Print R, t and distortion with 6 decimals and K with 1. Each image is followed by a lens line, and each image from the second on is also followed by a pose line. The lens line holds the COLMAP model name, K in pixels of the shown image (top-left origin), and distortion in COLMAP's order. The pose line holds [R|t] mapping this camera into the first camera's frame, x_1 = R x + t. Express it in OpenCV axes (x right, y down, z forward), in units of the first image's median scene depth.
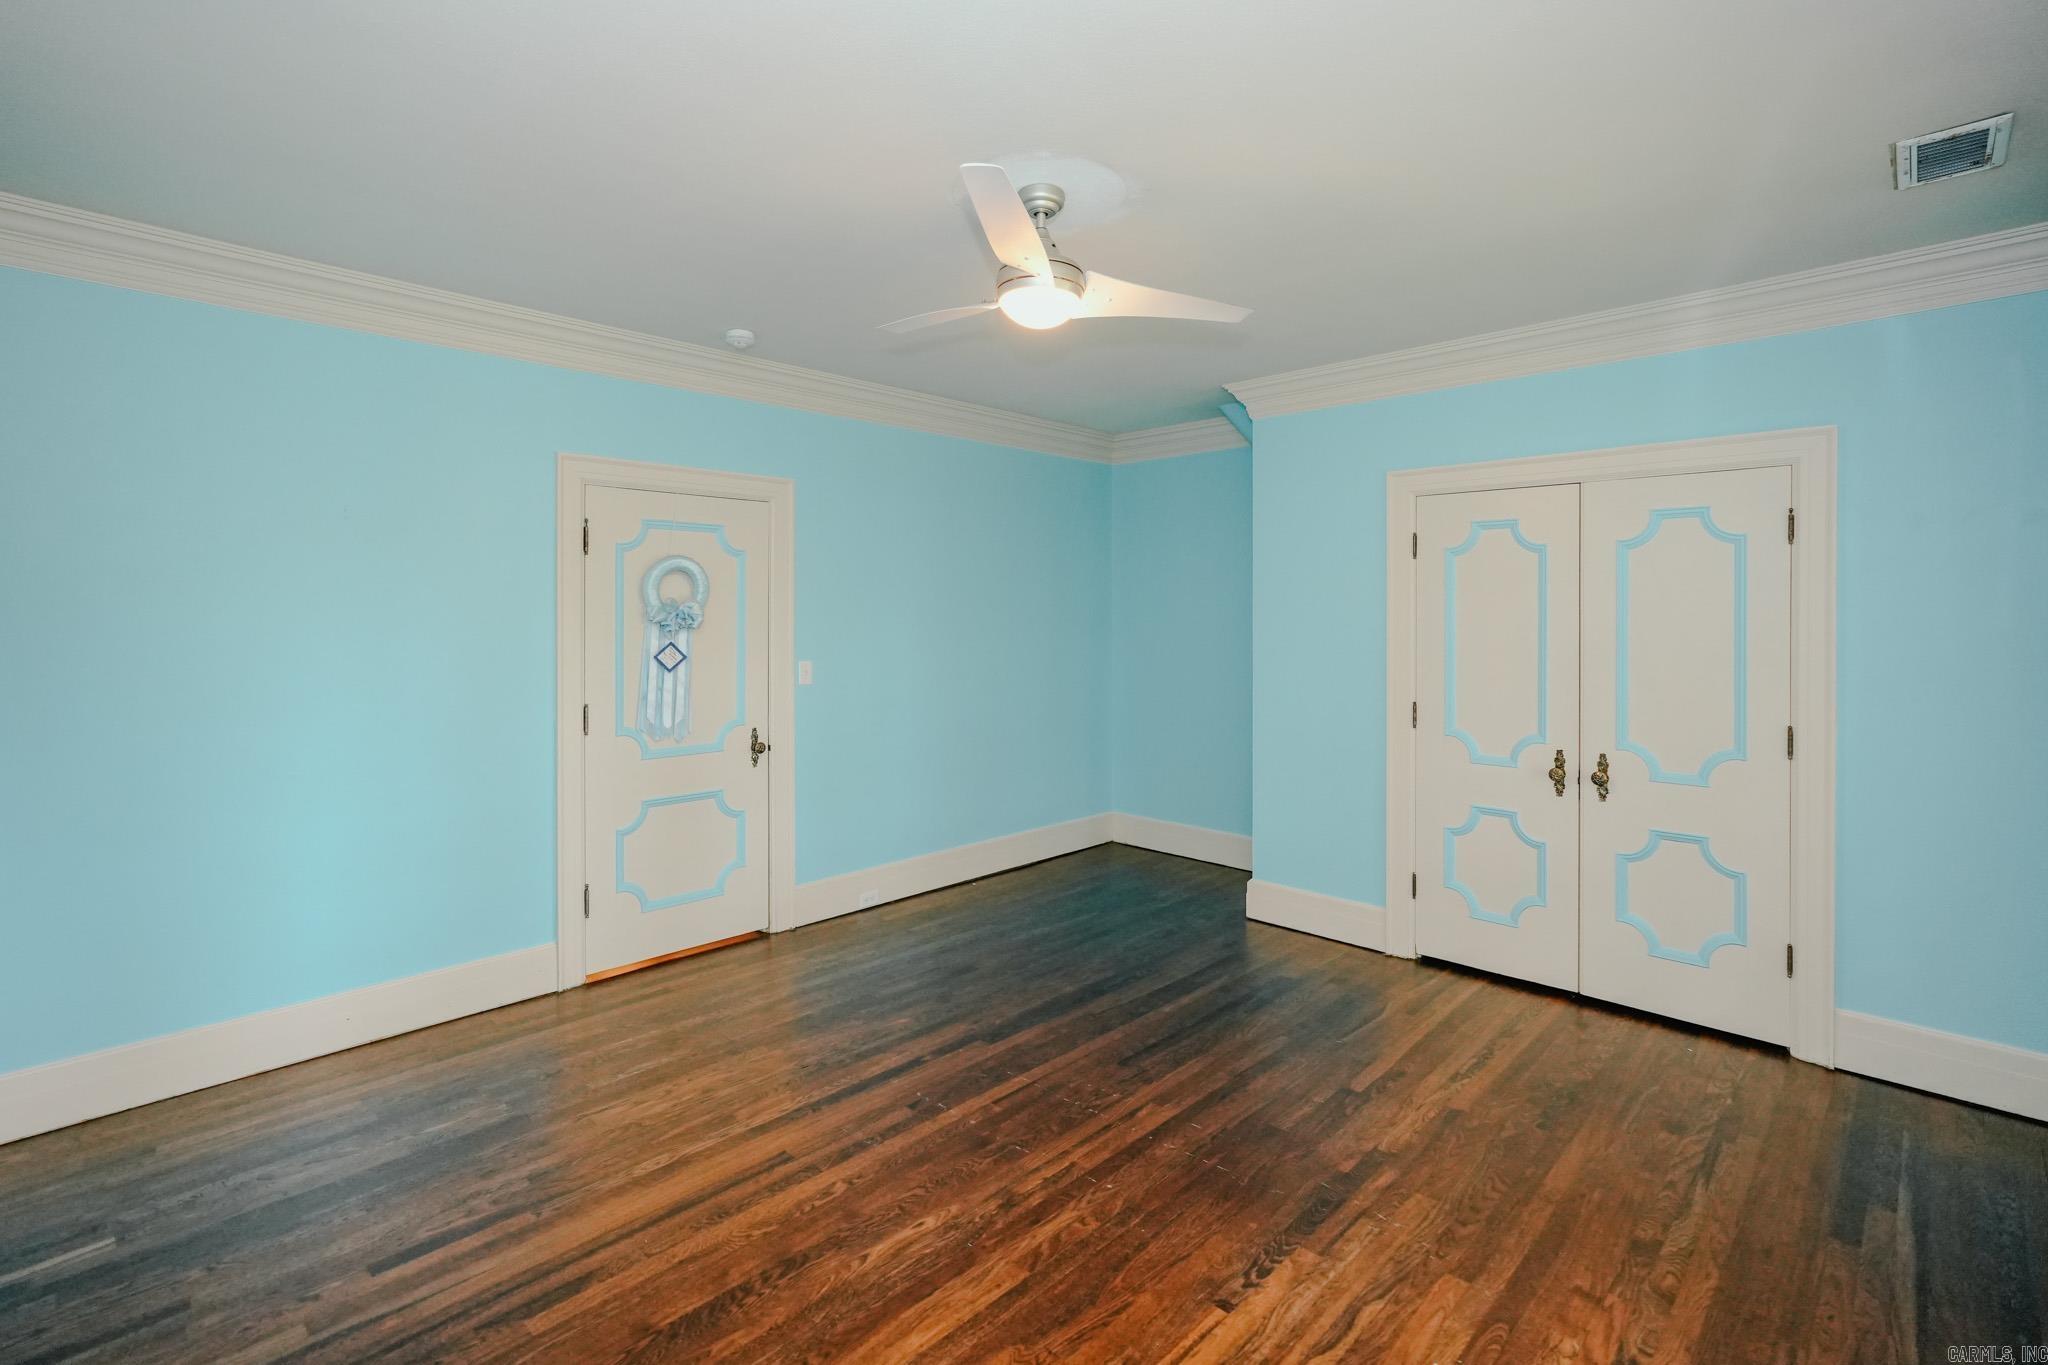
lens RADIAL K [[932.2, 0, 1022.5], [0, 932.2, 667.1], [0, 0, 1]] dist [0.003533, 0.001783]
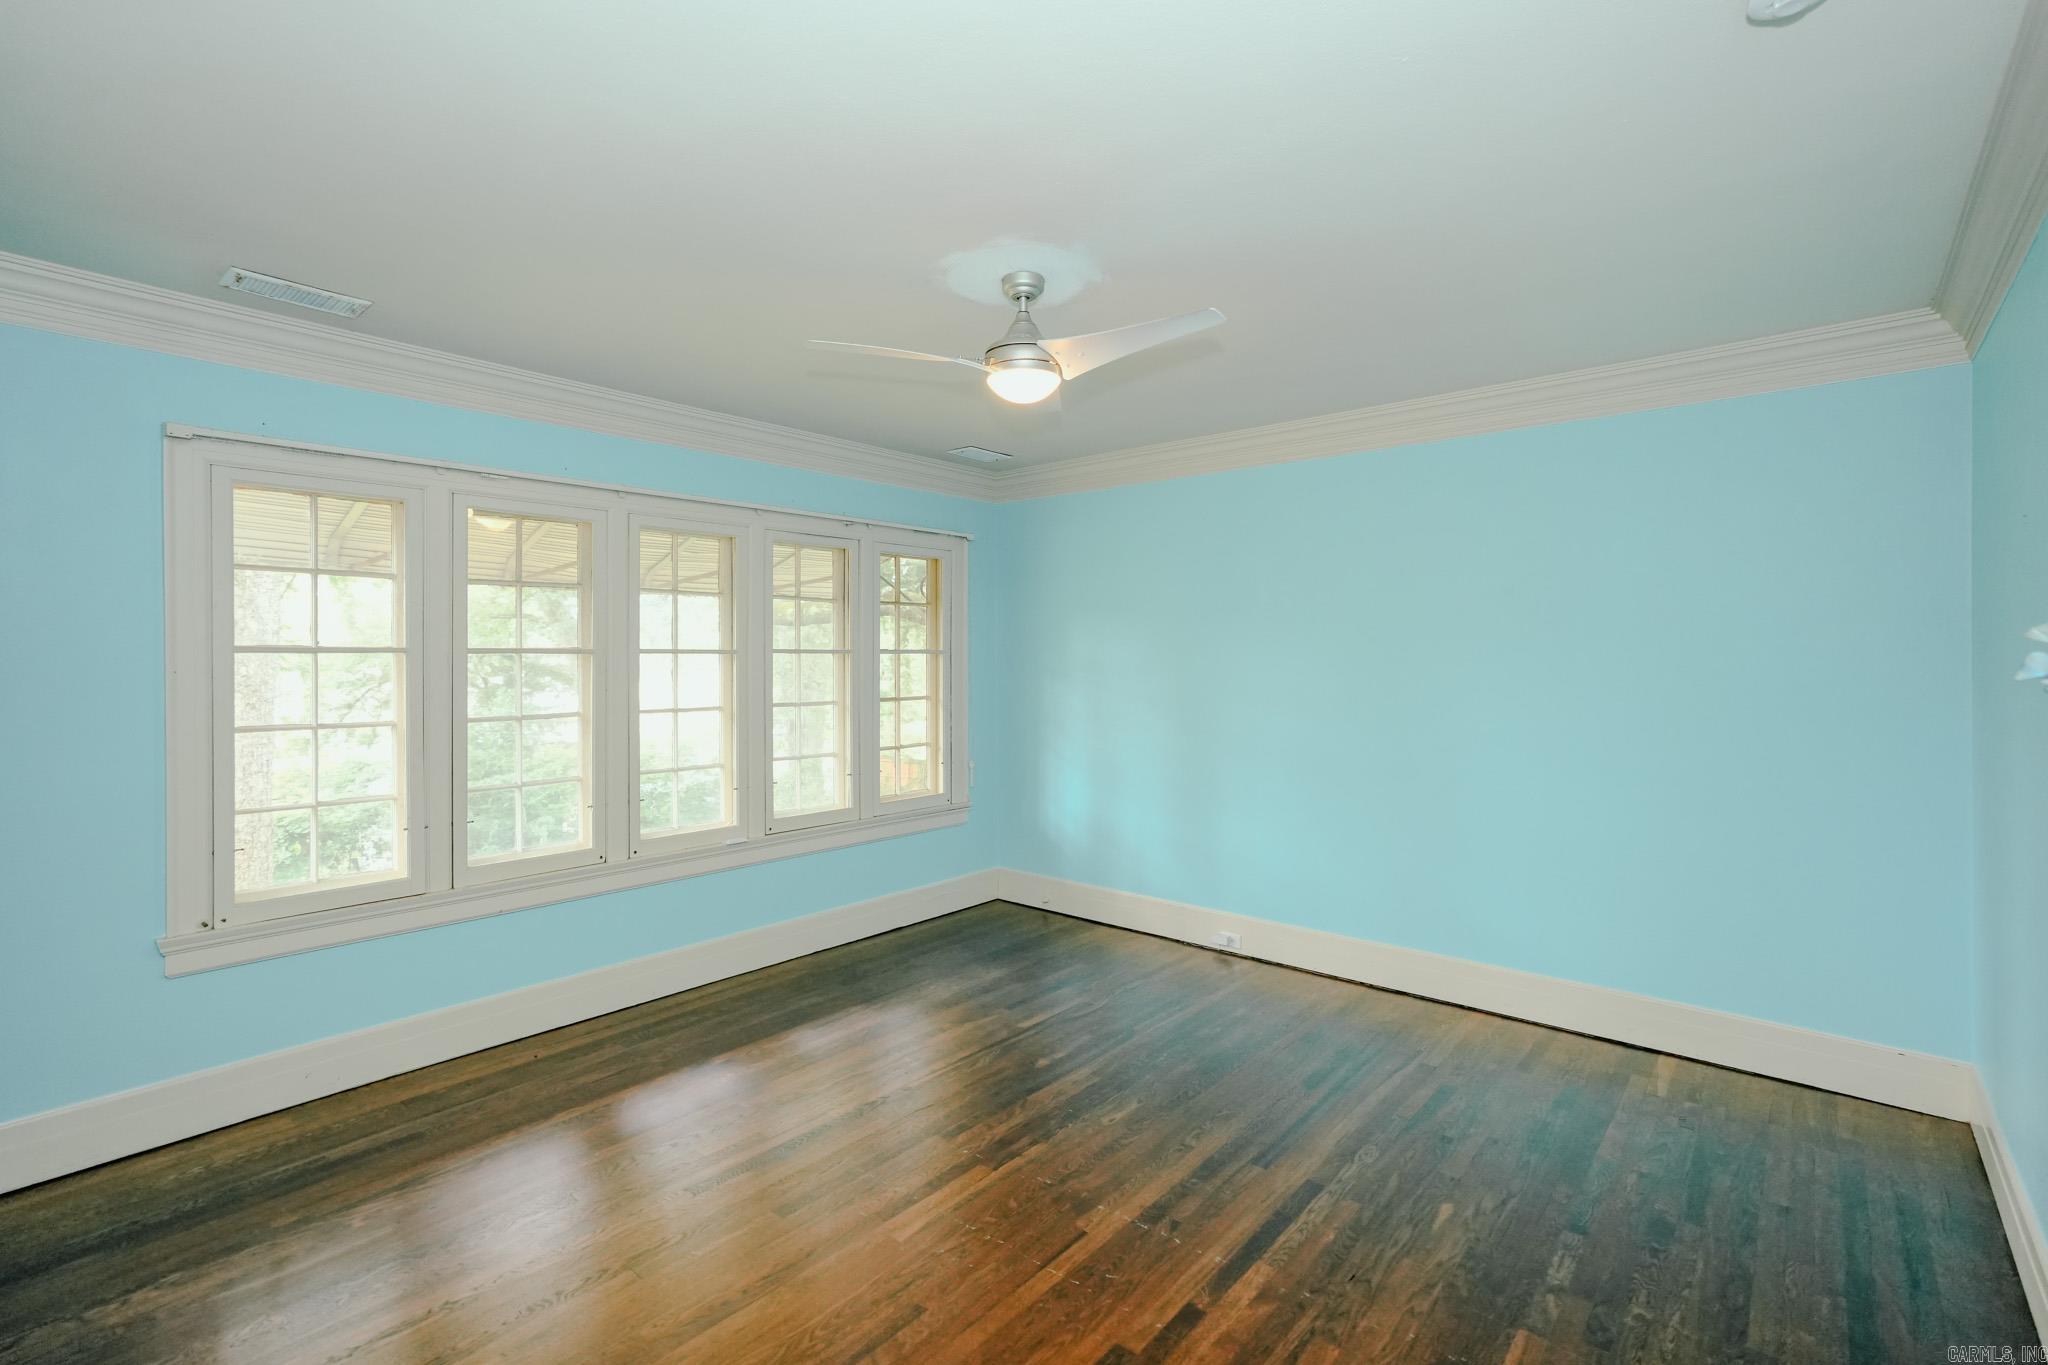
lens RADIAL K [[932.2, 0, 1025.2], [0, 932.2, 675.1], [0, 0, 1]] dist [0.003533, 0.001783]
pose [[-0.998589, 0.001777, -0.053069, 0.069877], [0.000124, 0.999515, 0.031129, -0.070569], [0.053099, 0.031079, -0.998106, 1.922216]]
